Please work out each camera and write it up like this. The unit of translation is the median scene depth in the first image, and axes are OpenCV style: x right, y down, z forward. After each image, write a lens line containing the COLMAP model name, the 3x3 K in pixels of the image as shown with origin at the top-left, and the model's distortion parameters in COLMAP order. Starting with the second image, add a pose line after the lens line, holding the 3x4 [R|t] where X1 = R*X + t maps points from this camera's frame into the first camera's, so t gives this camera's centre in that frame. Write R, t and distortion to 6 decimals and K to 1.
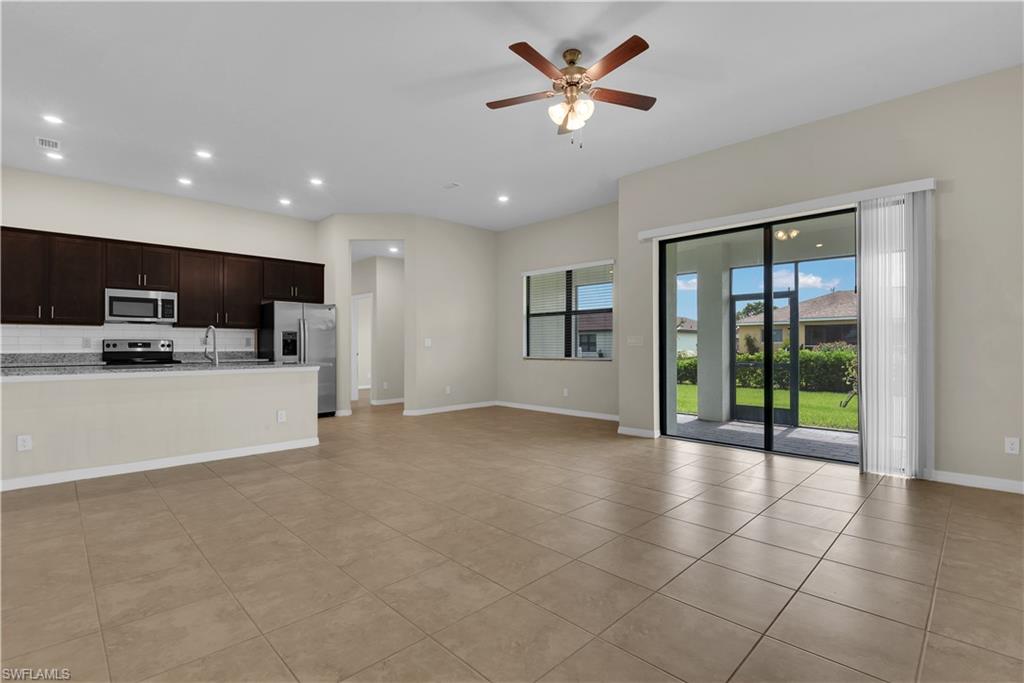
lens RADIAL K [[468.7, 0, 518.0], [0, 468.7, 344.4], [0, 0, 1]] dist [0.000646, -0.010907]
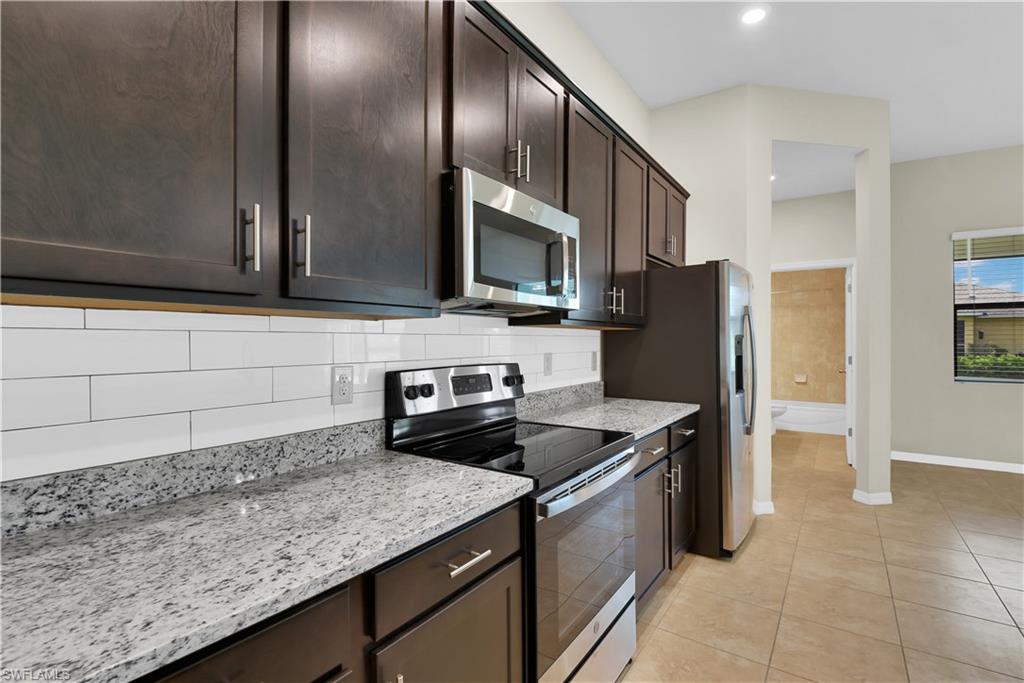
lens RADIAL K [[468.7, 0, 519.5], [0, 468.7, 337.5], [0, 0, 1]] dist [0.000646, -0.010907]
pose [[0.981506, -0.000524, 0.191432, -0.816515], [0.001730, 0.999980, -0.006130, -0.026039], [-0.191425, 0.006348, 0.981487, 0.675981]]
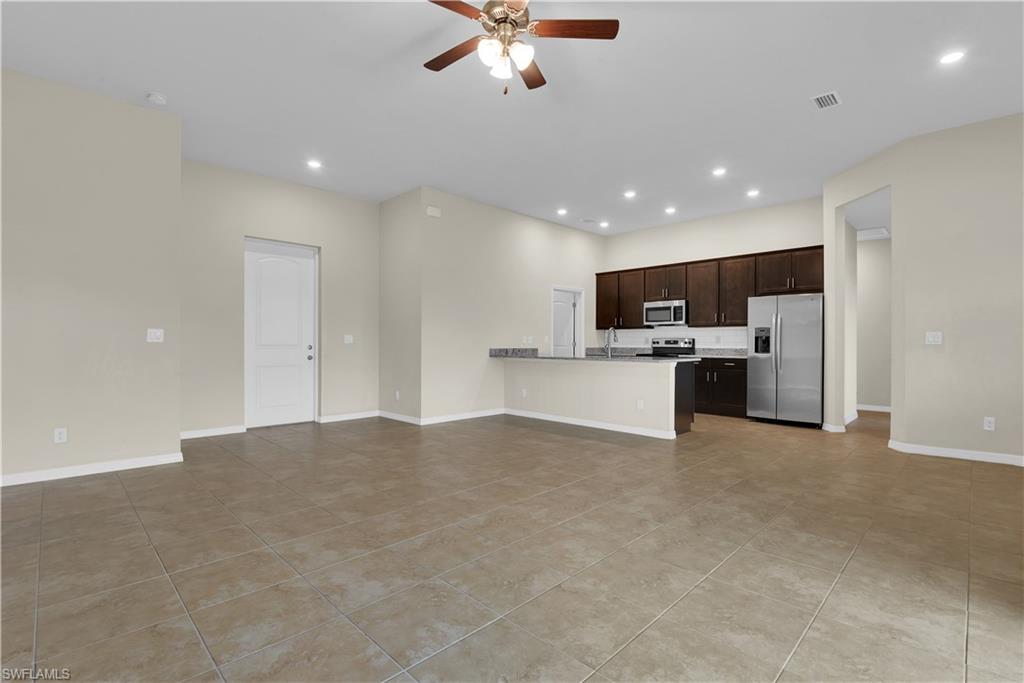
lens RADIAL K [[468.7, 0, 508.9], [0, 468.7, 340.9], [0, 0, 1]] dist [0.000646, -0.010907]
pose [[0.001099, -0.003586, -0.999993, 0.490363], [-0.000083, 0.999994, -0.003586, 0.001935], [0.999999, 0.000087, 0.001098, 0.527223]]
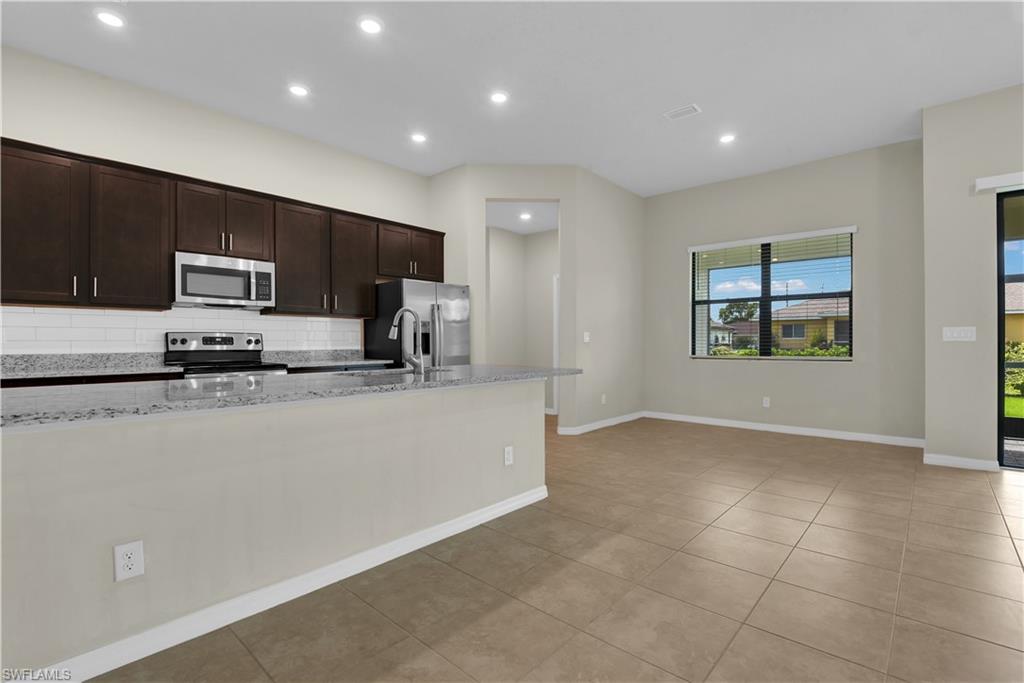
lens RADIAL K [[468.7, 0, 518.6], [0, 468.7, 342.6], [0, 0, 1]] dist [0.000646, -0.010907]
pose [[0.998229, -0.002053, 0.059459, -0.411738], [0.001854, 0.999993, 0.003392, 0.002498], [-0.059465, -0.003275, 0.998225, 0.300843]]
